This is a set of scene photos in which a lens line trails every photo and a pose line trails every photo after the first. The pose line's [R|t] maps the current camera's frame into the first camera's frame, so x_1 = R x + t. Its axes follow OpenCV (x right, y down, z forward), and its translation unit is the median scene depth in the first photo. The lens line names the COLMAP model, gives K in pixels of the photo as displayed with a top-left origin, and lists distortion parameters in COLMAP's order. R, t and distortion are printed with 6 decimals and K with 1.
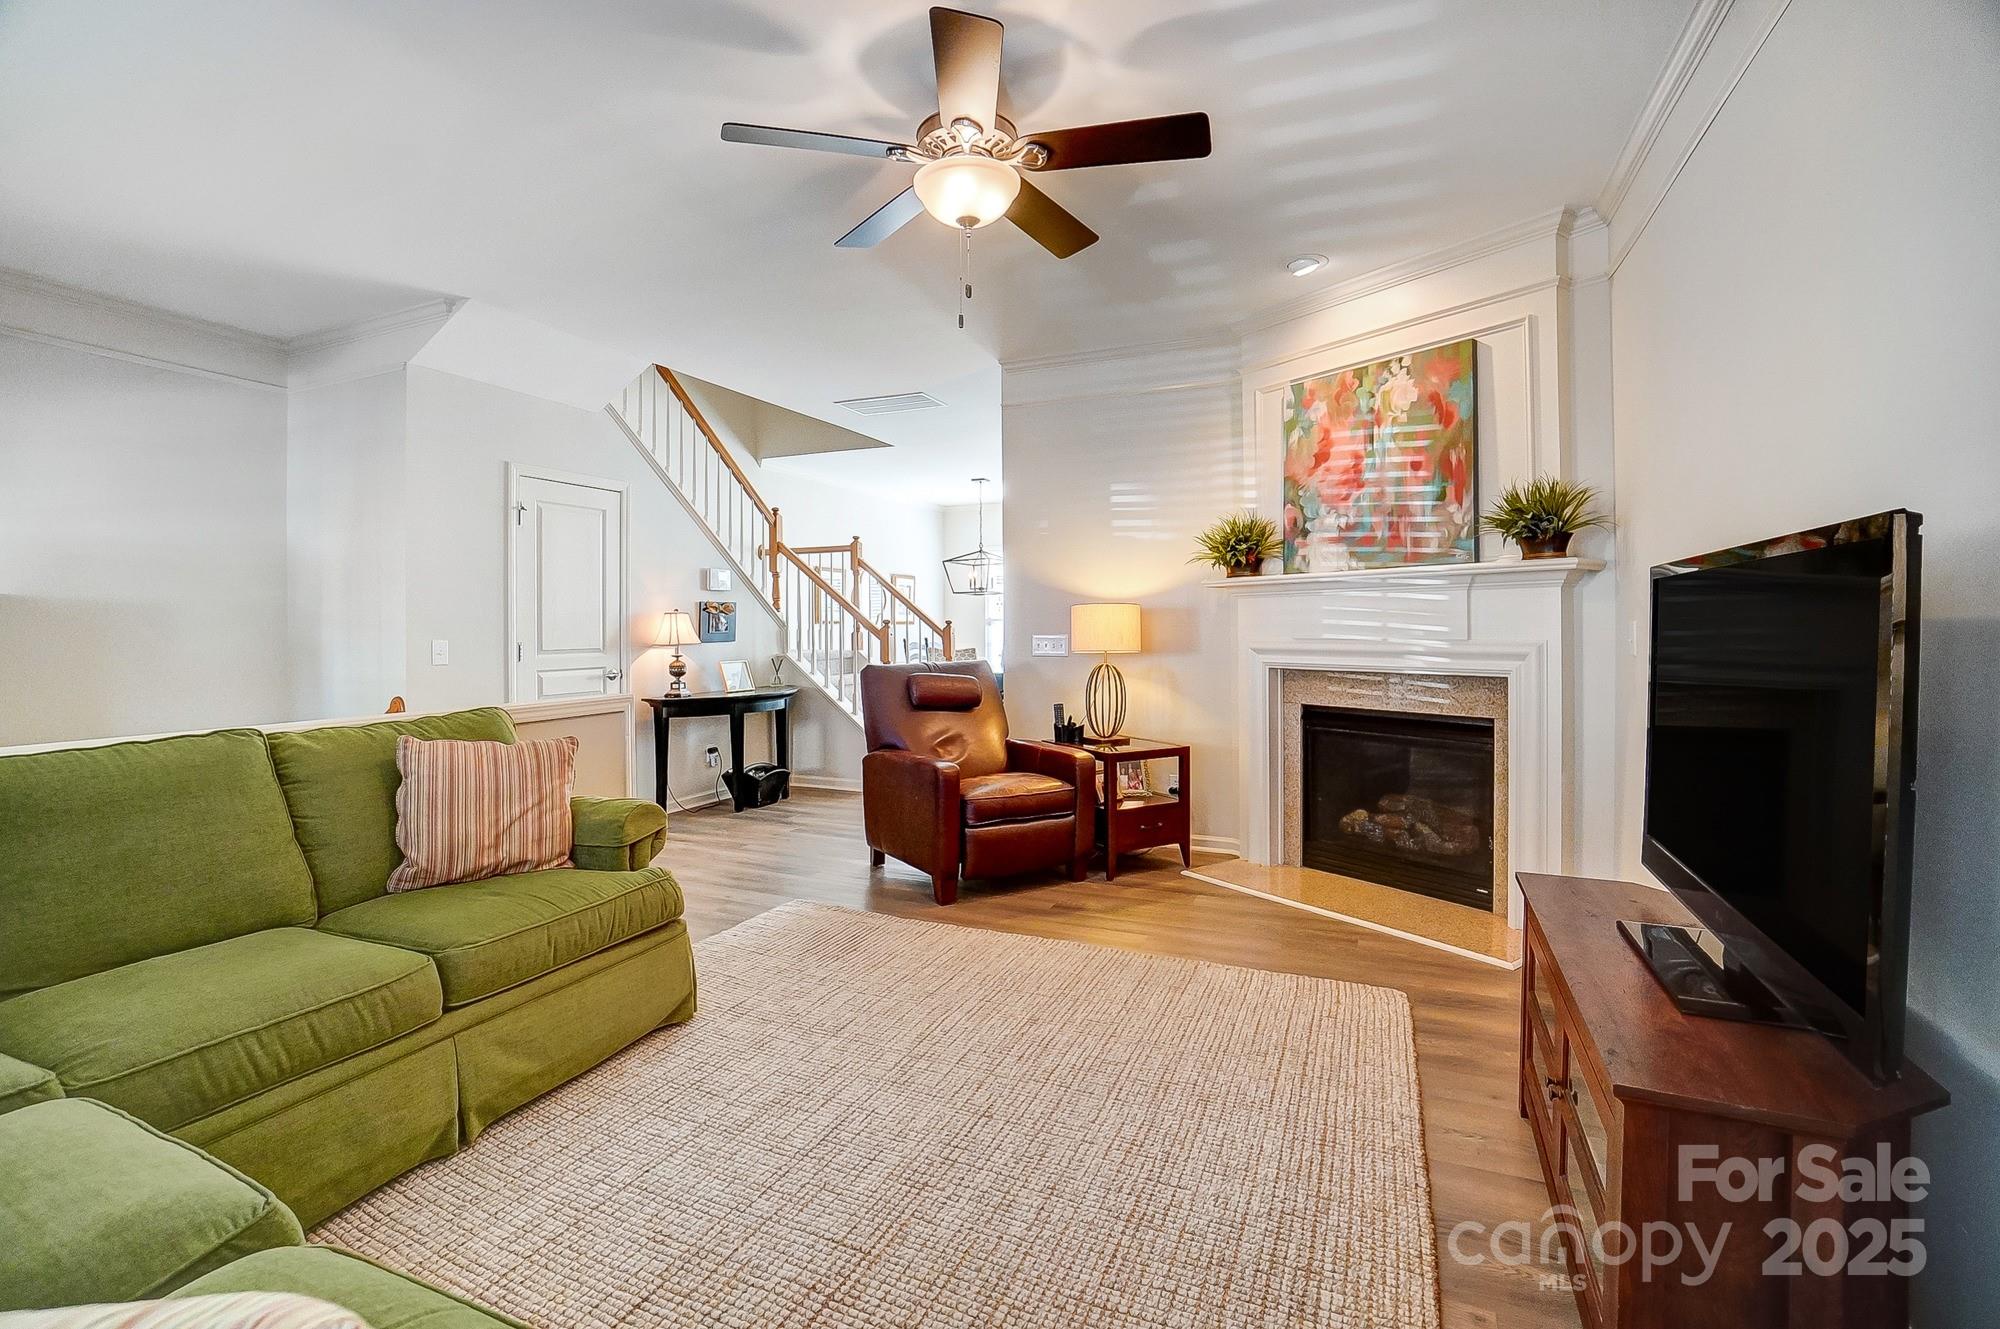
lens RADIAL K [[873.8, 0, 1038.7], [0, 873.8, 624.5], [0, 0, 1]] dist [-0.018822, 0.001605]
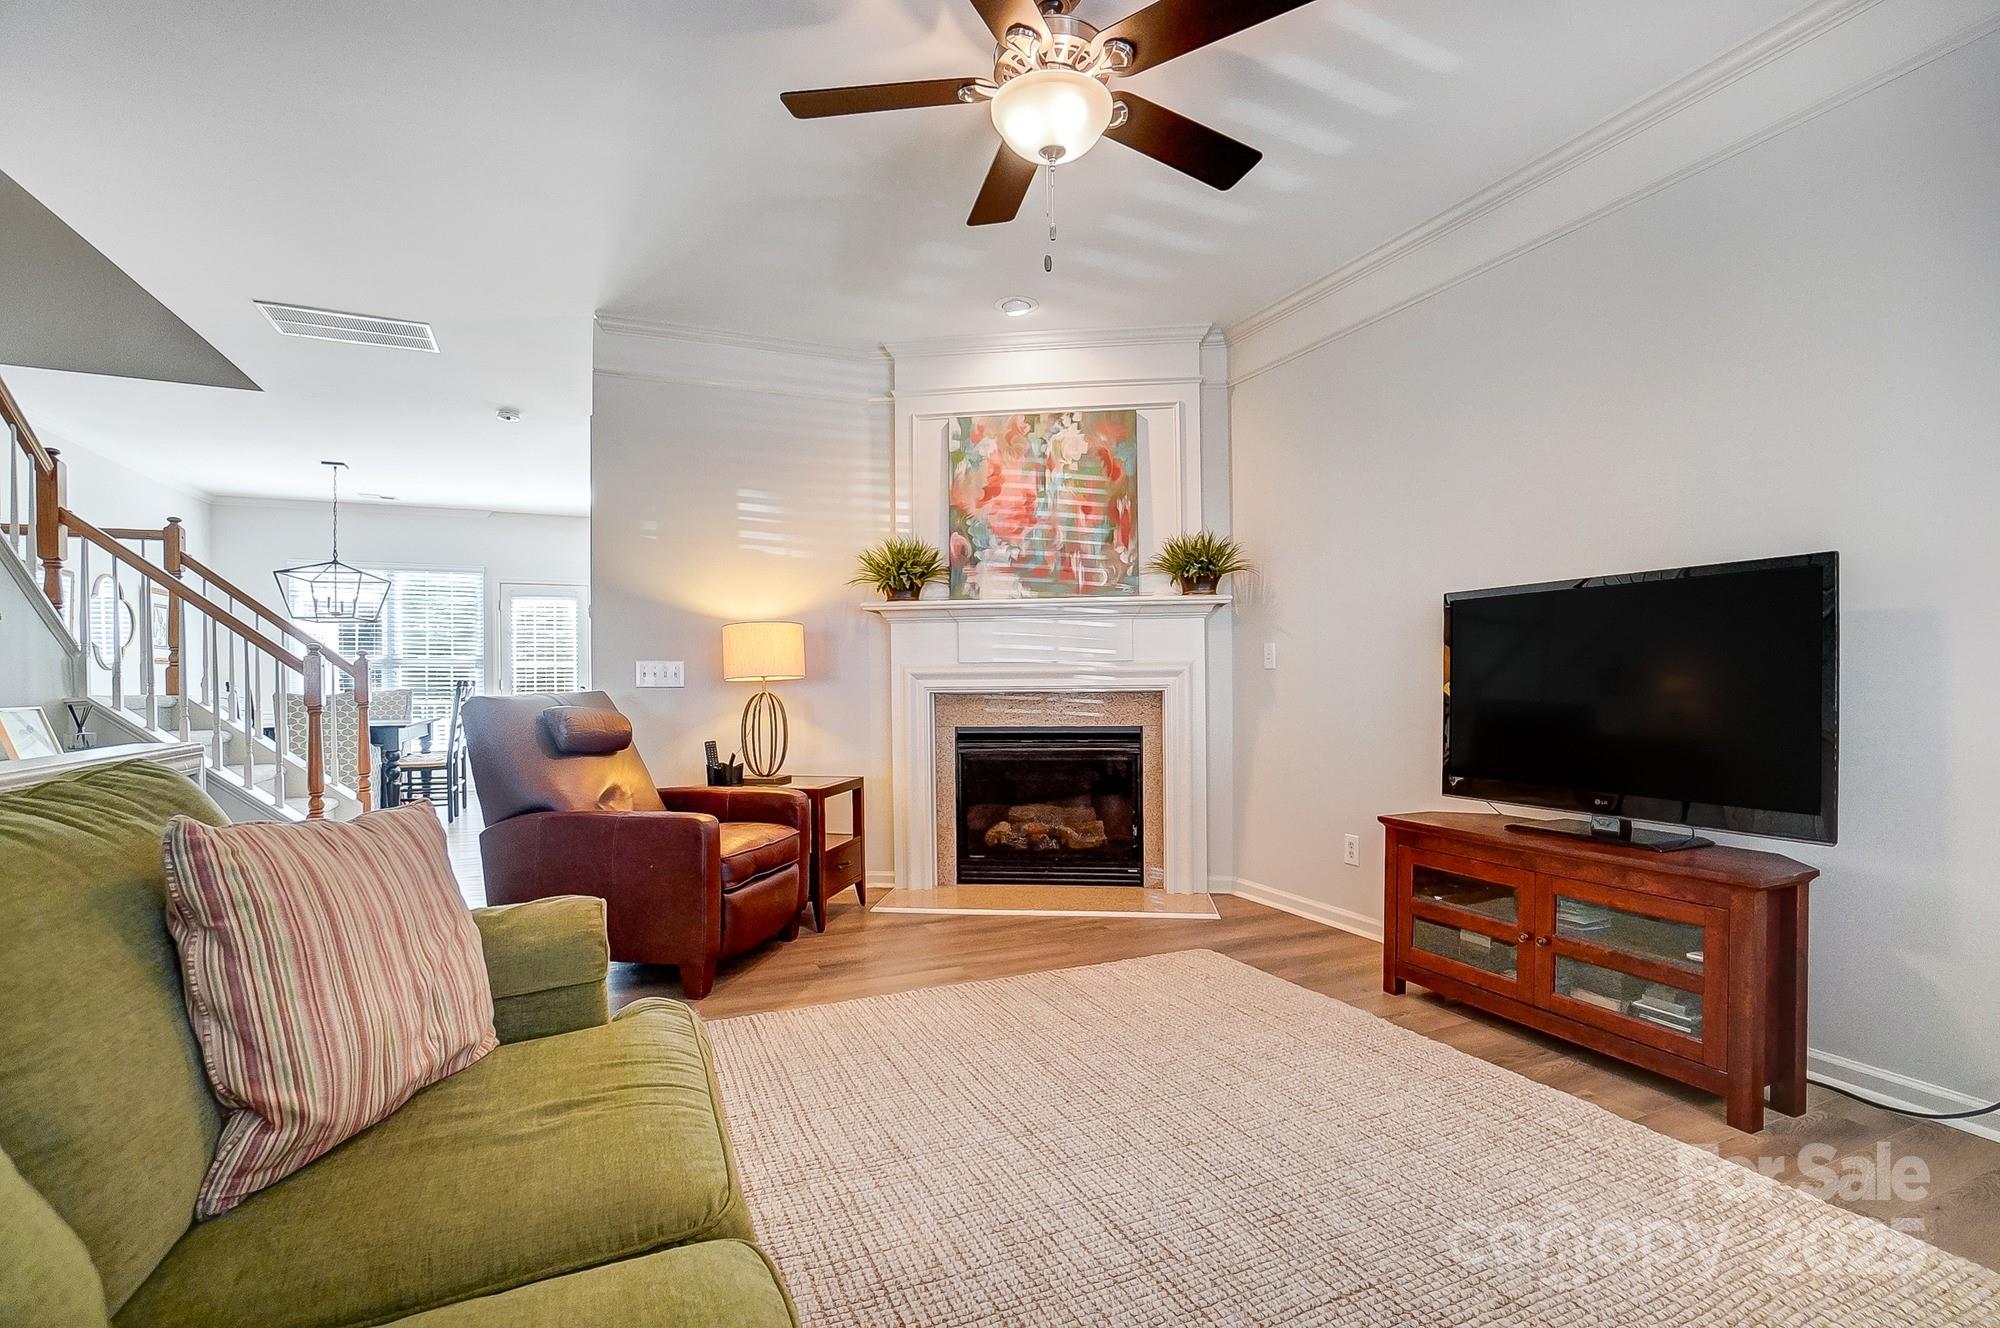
lens RADIAL K [[873.8, 0, 994.3], [0, 873.8, 679.7], [0, 0, 1]] dist [-0.018822, 0.001605]
pose [[0.704923, -0.002437, 0.709279, -0.437367], [0.004570, 0.999989, -0.001106, 0.039470], [-0.709269, 0.004021, 0.704927, 0.256694]]
